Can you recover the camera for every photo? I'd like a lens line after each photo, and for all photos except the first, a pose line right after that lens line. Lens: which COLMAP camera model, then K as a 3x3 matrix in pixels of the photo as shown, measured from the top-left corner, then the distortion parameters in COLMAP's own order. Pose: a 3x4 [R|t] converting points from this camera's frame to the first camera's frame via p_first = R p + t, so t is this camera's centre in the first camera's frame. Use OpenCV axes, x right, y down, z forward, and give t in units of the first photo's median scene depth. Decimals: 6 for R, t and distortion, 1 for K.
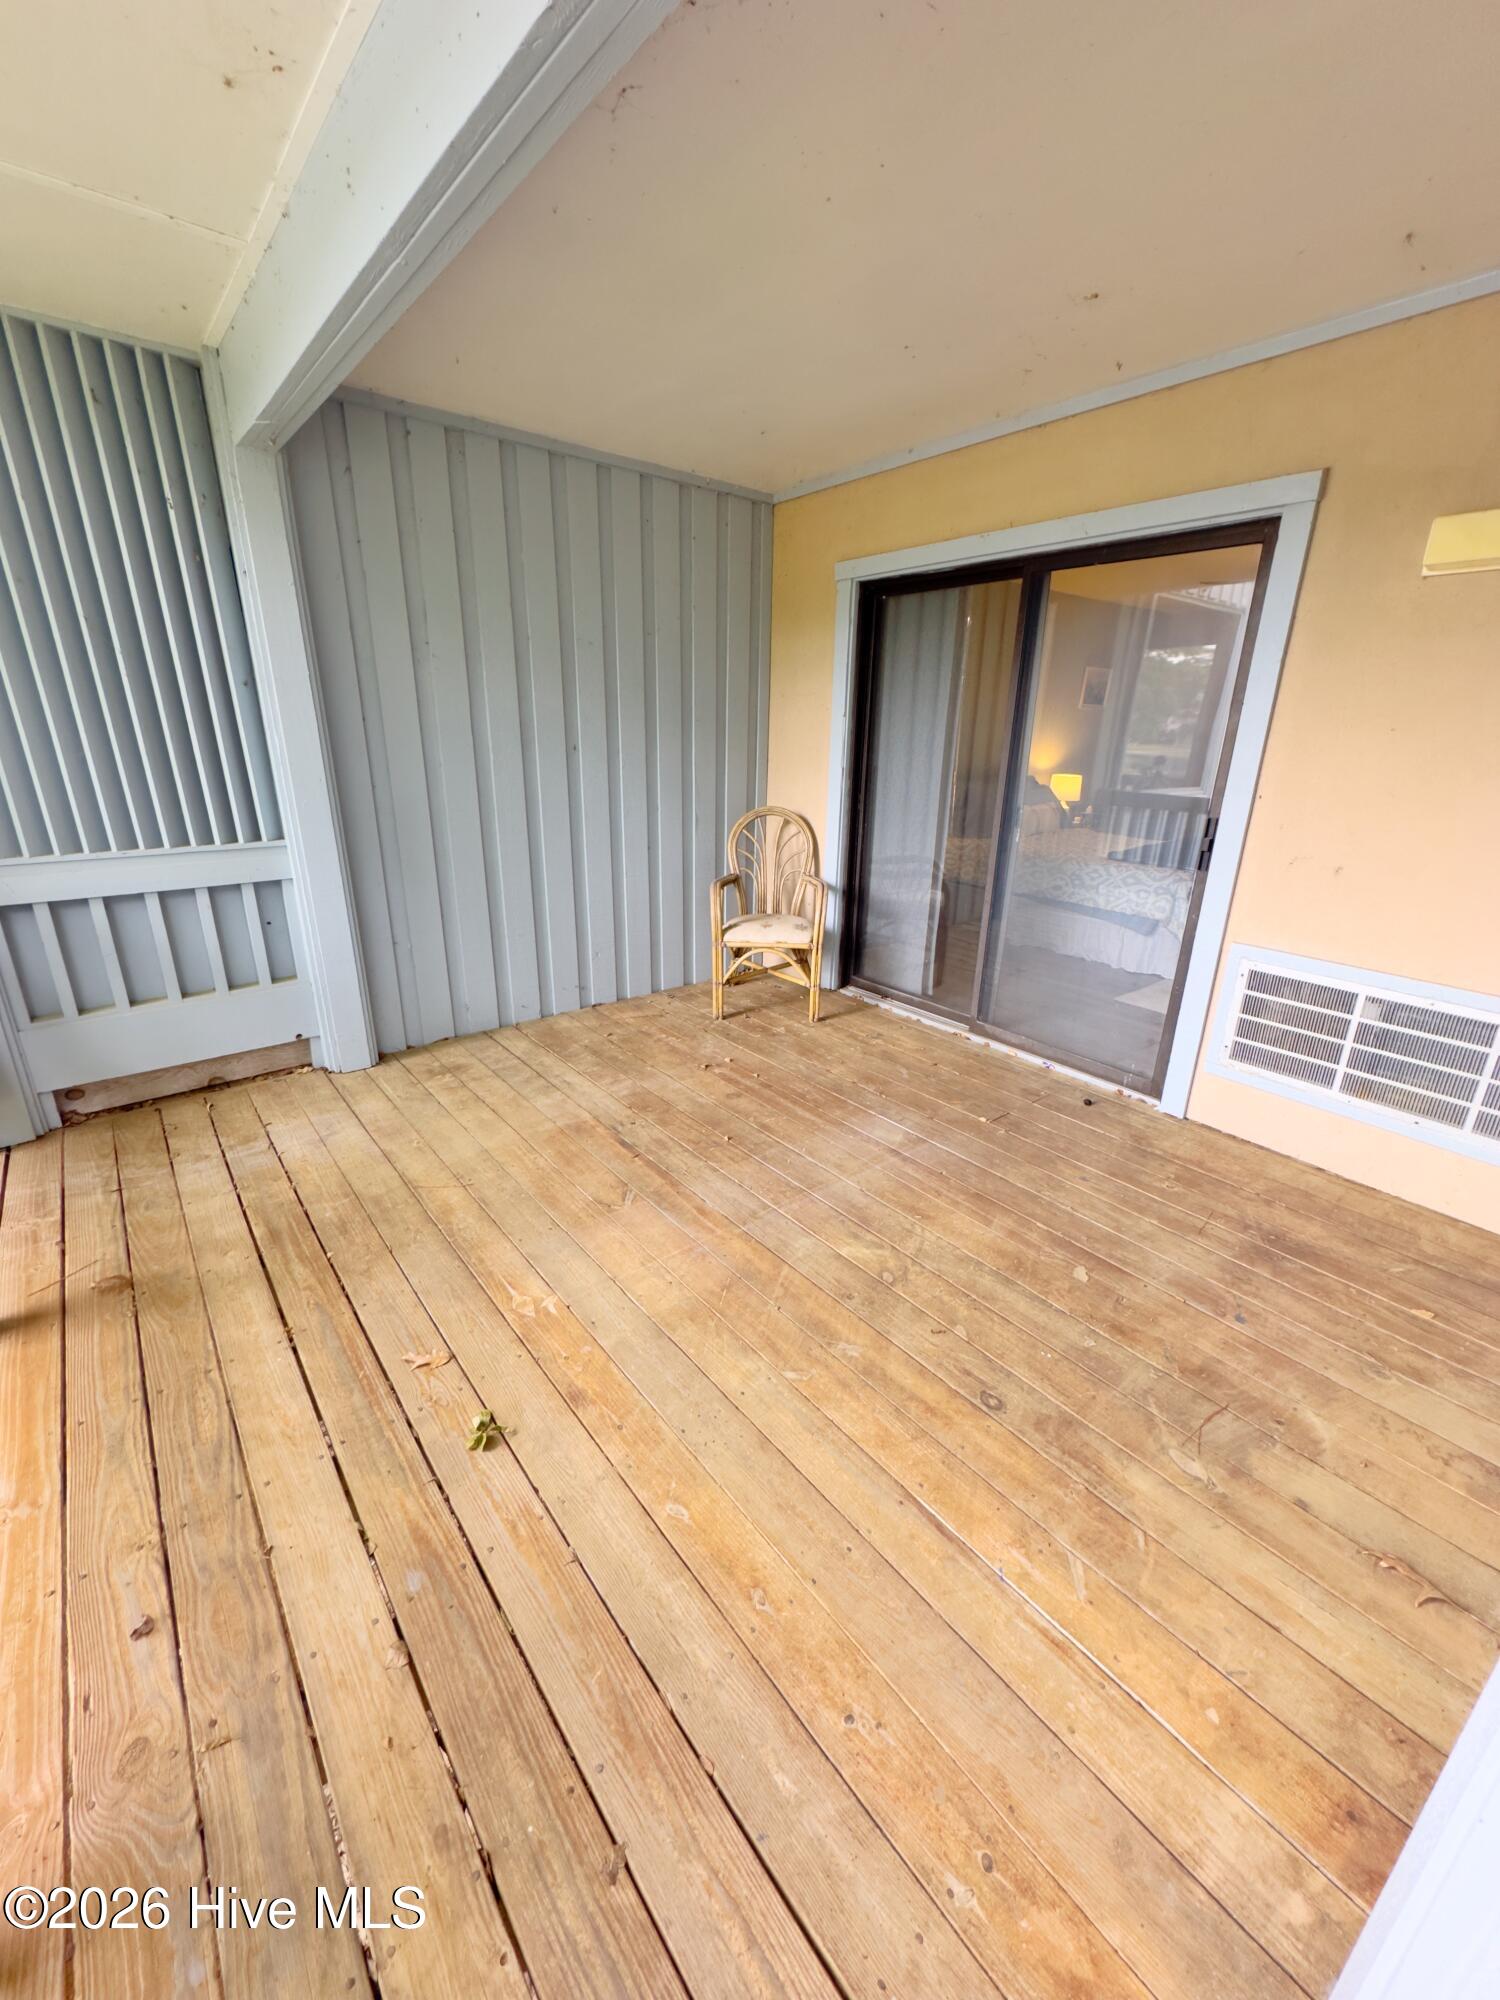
lens RADIAL K [[797.7, 0, 752.0], [0, 797.7, 997.6], [0, 0, 1]] dist [-0.007536, 0.000173]
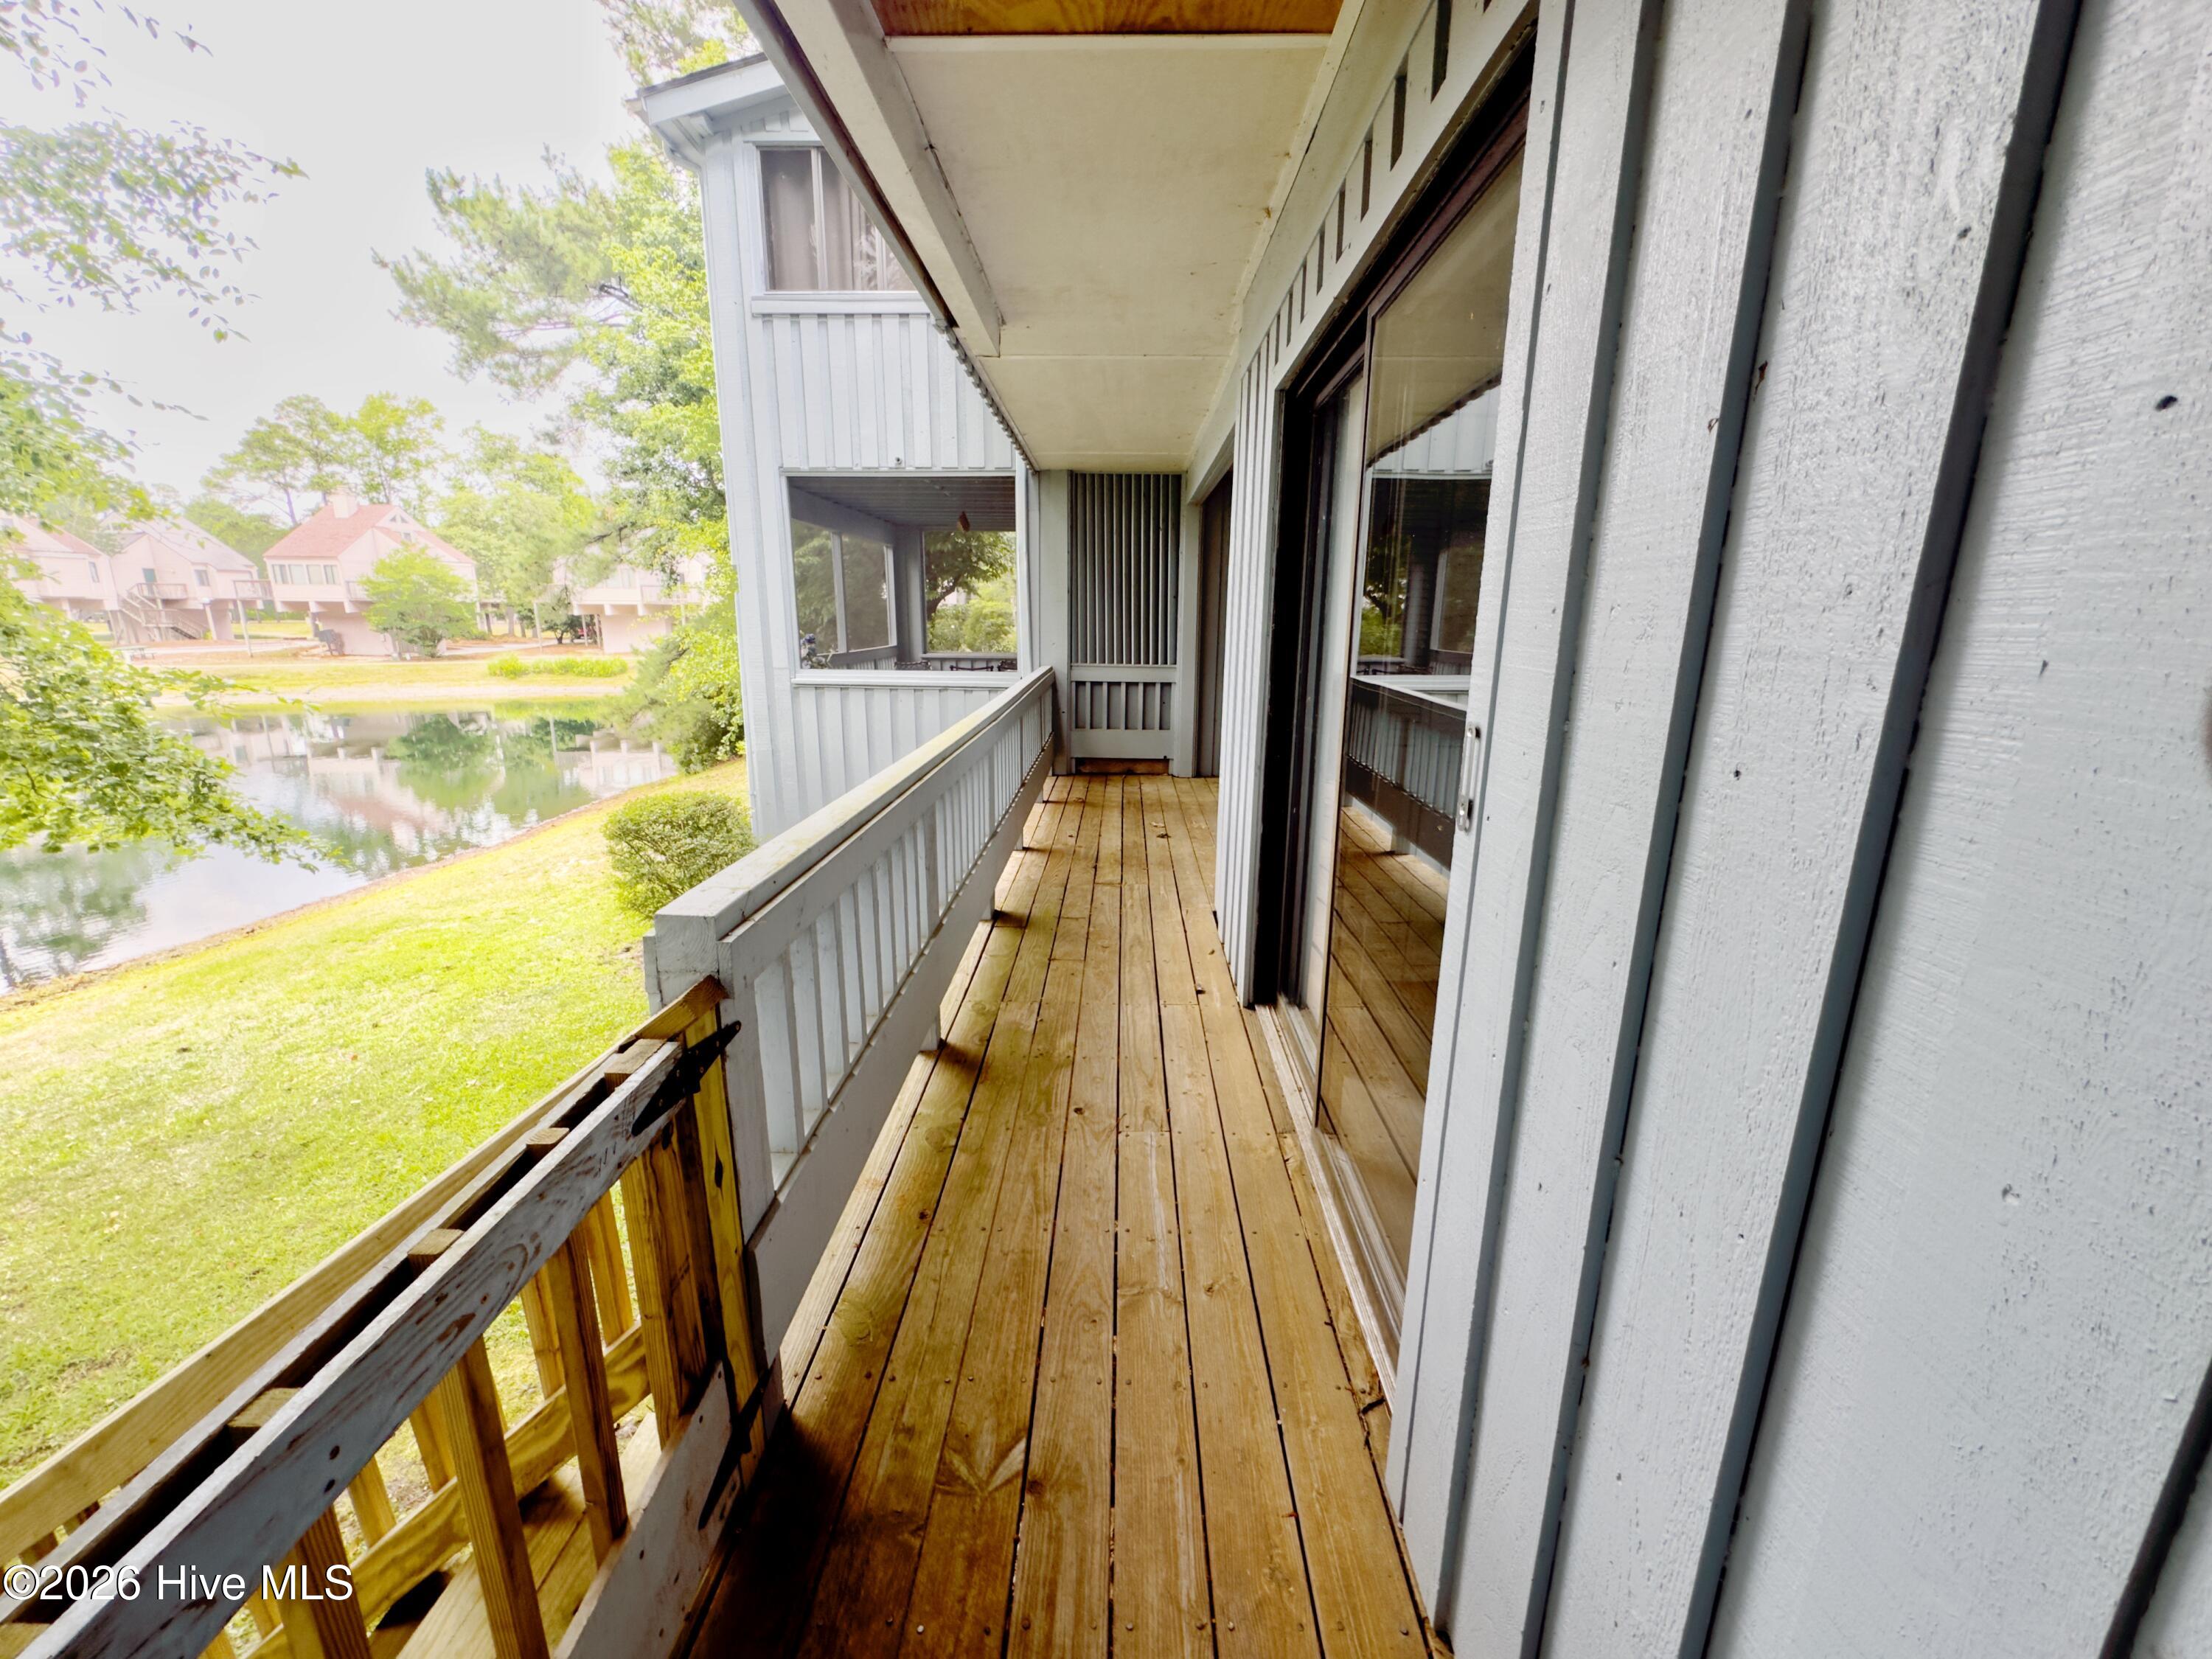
lens RADIAL K [[882.2, 0, 1111.5], [0, 882.2, 835.7], [0, 0, 1]] dist [-0.007536, 0.000173]
pose [[0.764029, 0.150820, -0.627306, 0.992842], [-0.215446, 0.976122, -0.027719, 0.416175], [0.608147, 0.156329, 0.778280, -1.064745]]
